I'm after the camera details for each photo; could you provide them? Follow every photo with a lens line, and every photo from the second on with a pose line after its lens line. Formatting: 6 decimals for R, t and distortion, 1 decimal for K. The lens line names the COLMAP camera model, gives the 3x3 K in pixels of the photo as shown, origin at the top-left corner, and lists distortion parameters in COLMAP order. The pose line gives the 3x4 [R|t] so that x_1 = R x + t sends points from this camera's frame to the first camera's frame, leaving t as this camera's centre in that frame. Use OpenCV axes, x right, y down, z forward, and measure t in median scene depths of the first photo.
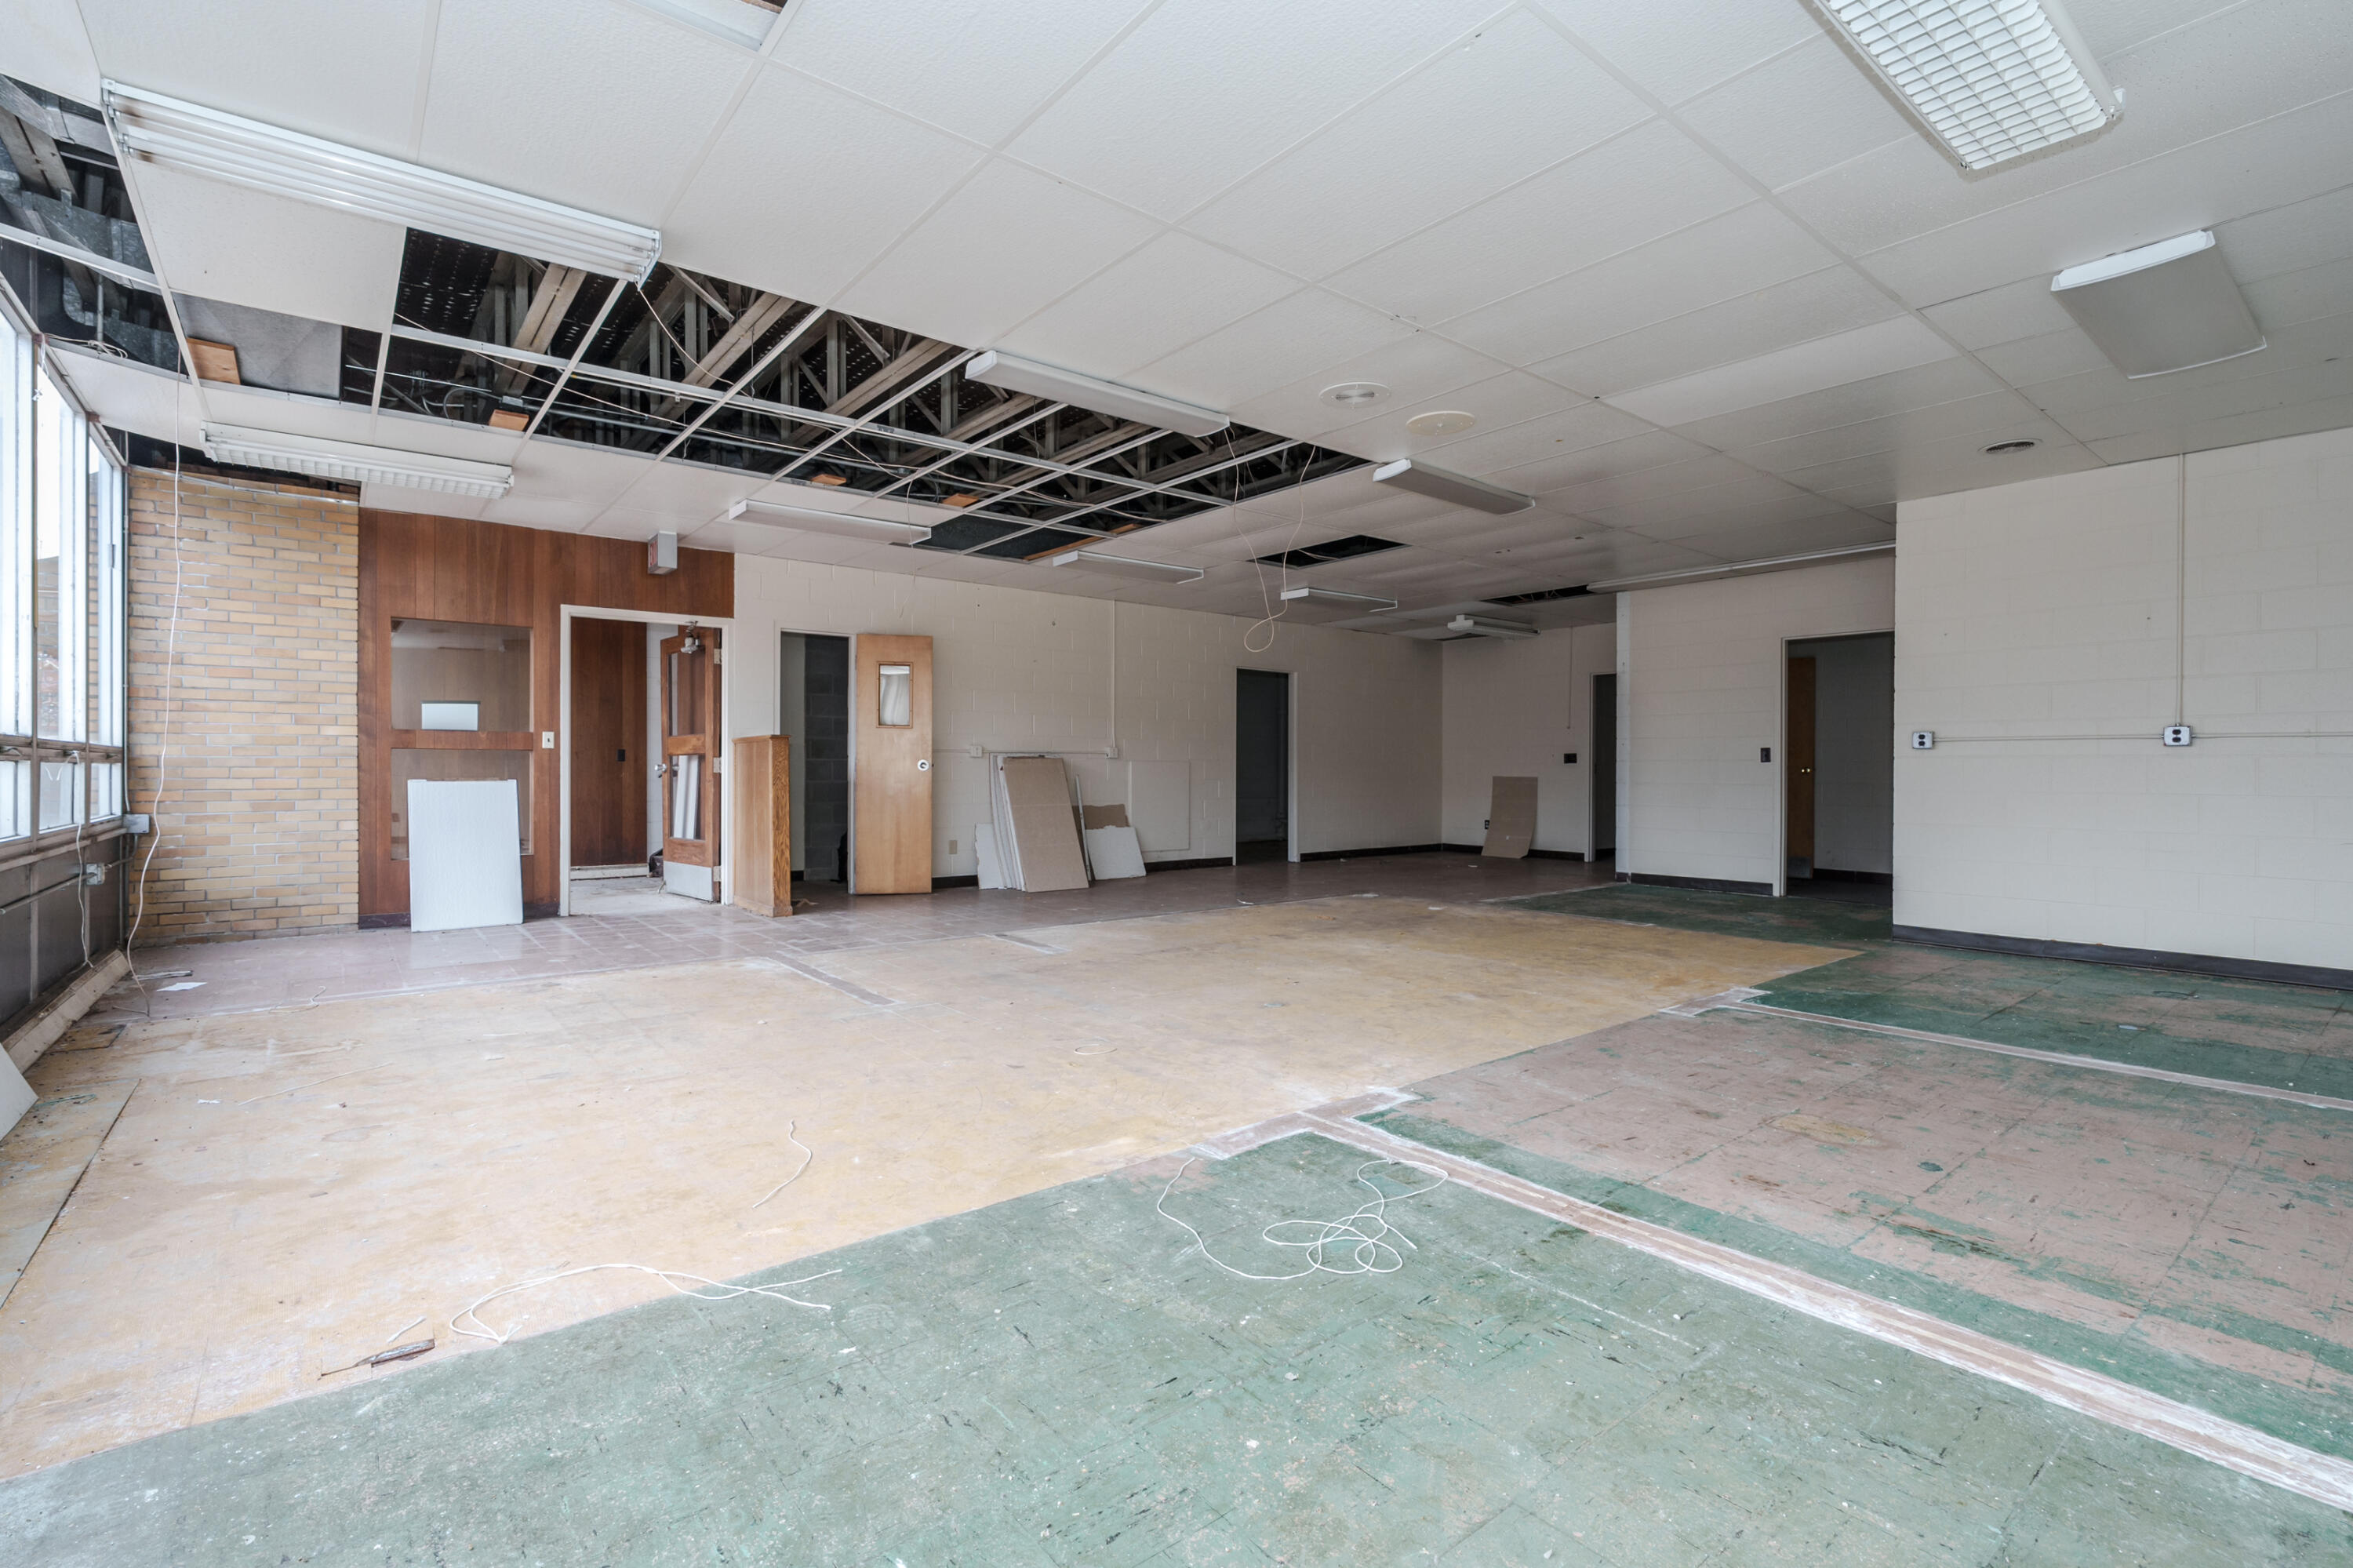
lens RADIAL K [[1067.3, 0, 1173.0], [0, 1067.3, 783.7], [0, 0, 1]] dist [-0.002387, -0.000344]
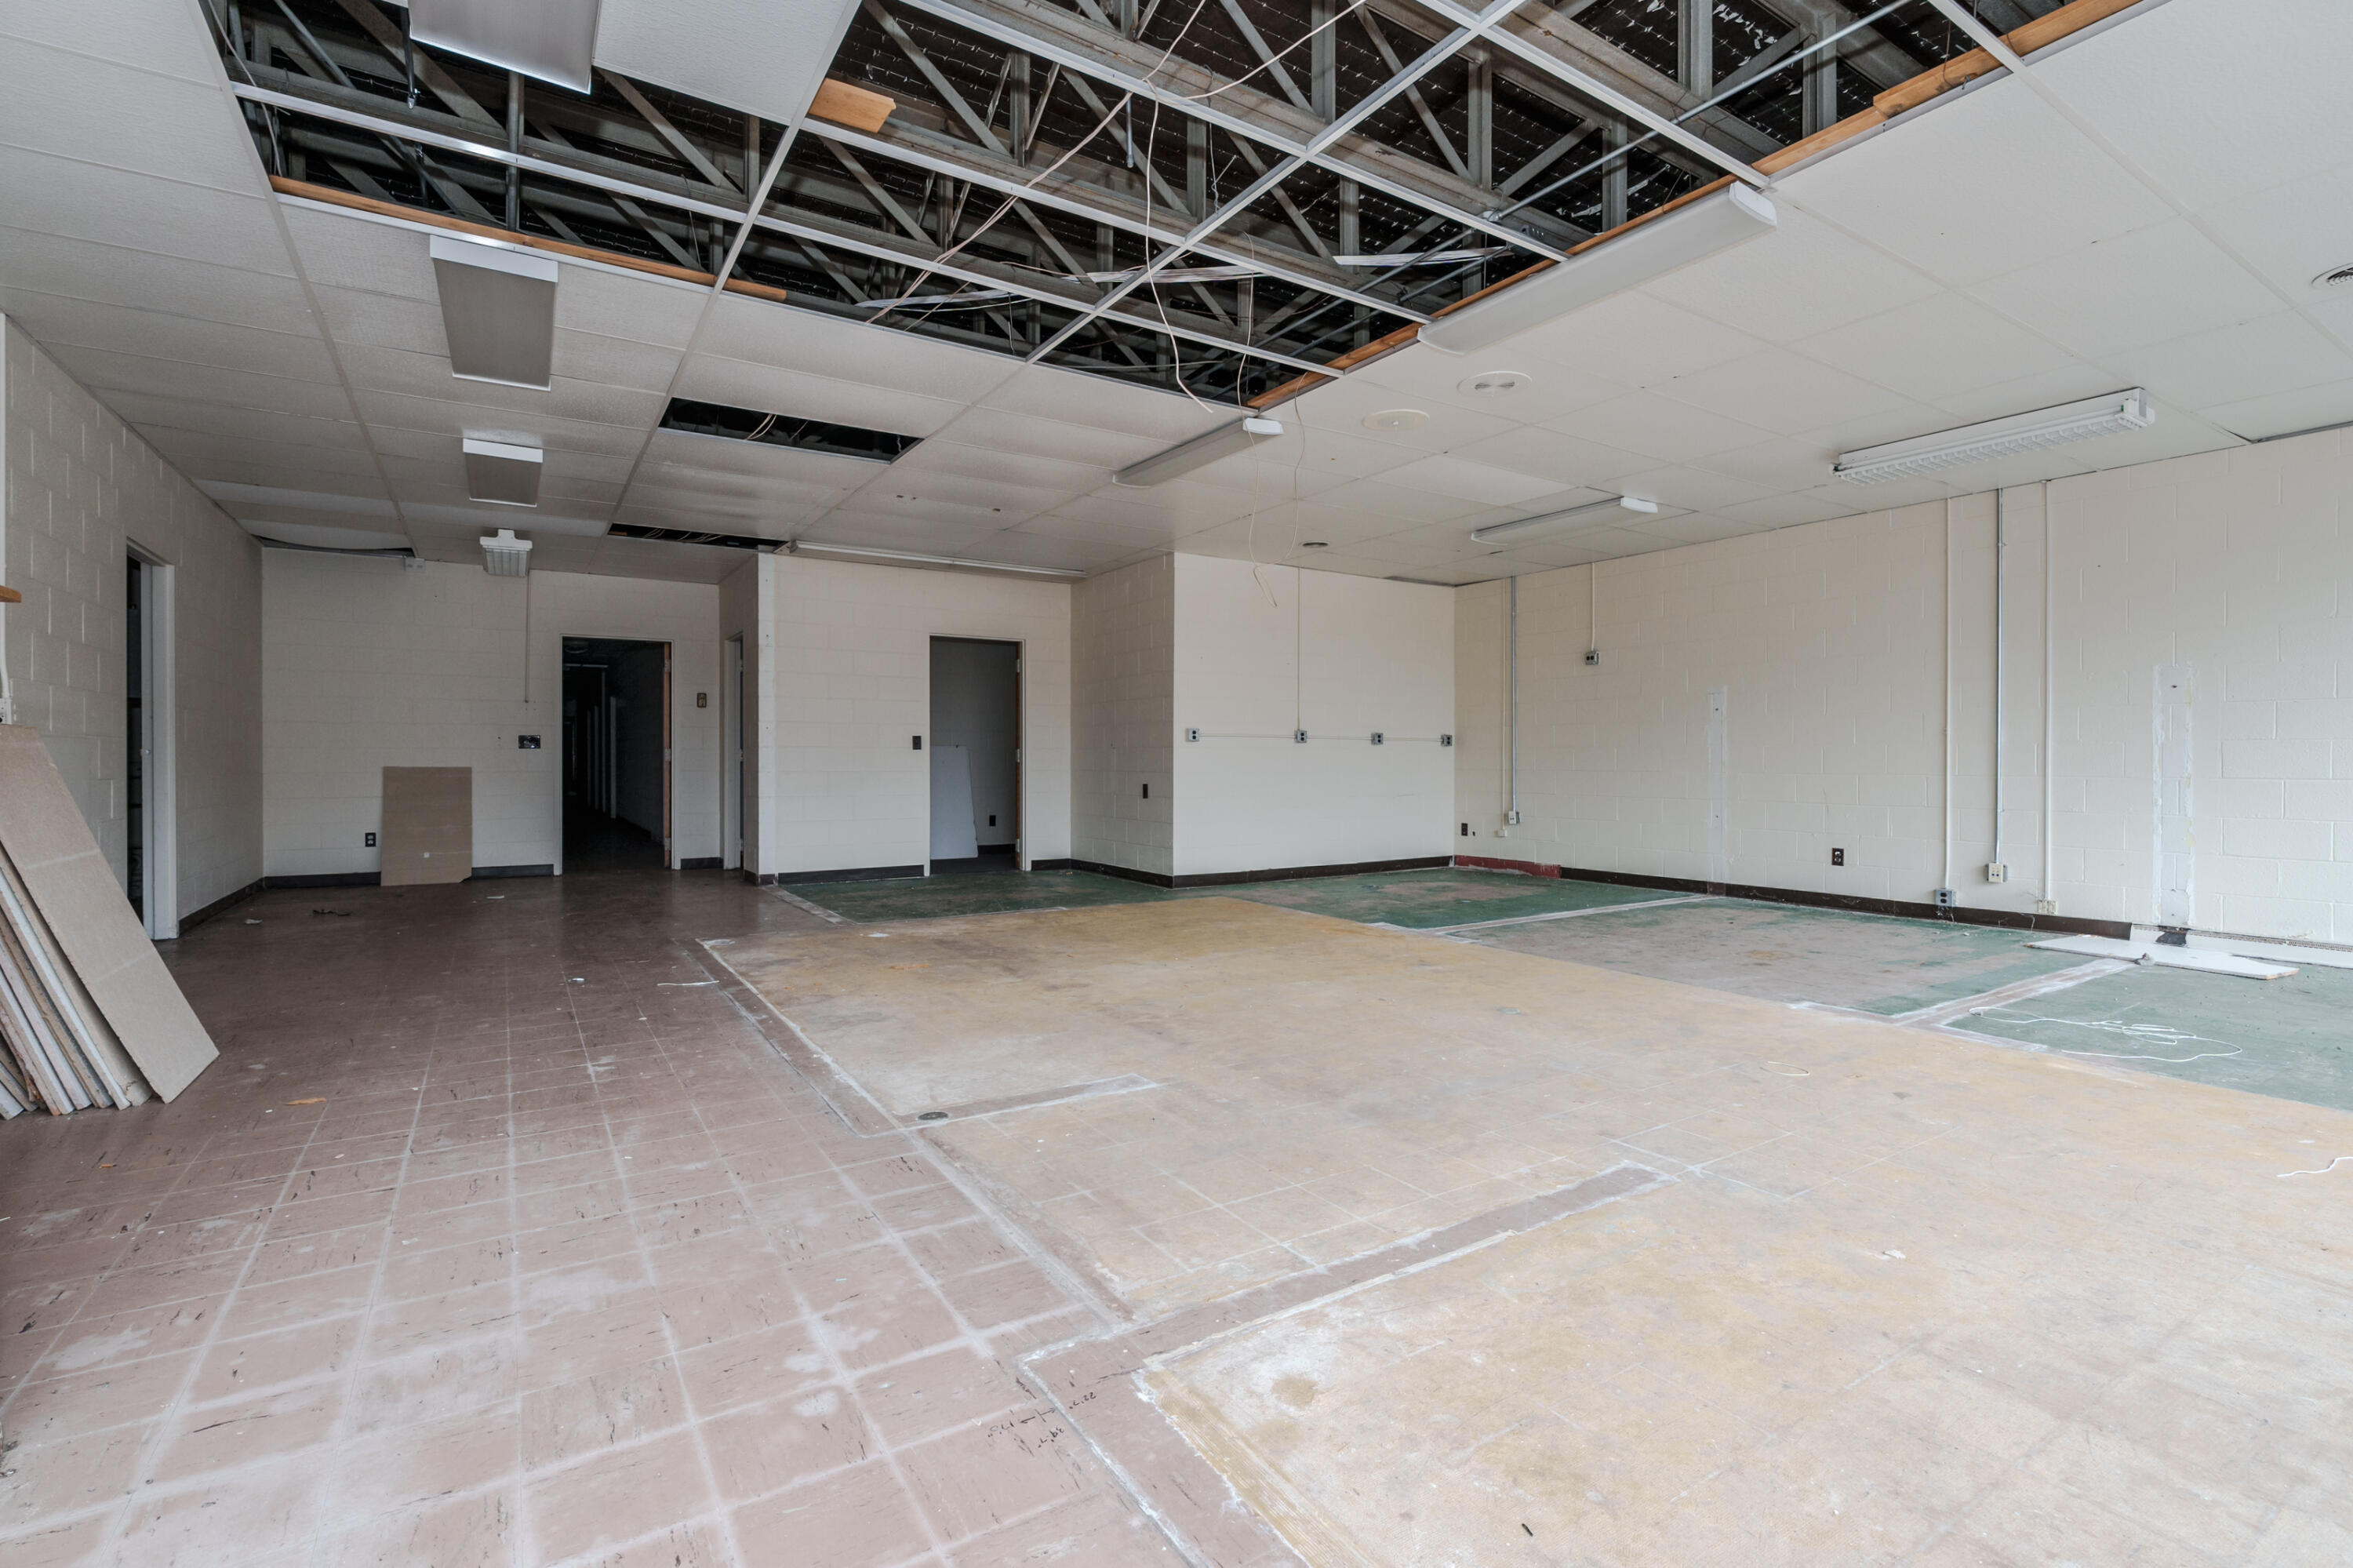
lens RADIAL K [[1067.3, 0, 1179.5], [0, 1067.3, 761.9], [0, 0, 1]] dist [-0.002387, -0.000344]
pose [[0.097374, -0.006172, 0.995229, -0.864295], [0.014122, 0.999889, 0.004819, -0.018390], [-0.995148, 0.013585, 0.097450, 1.204789]]
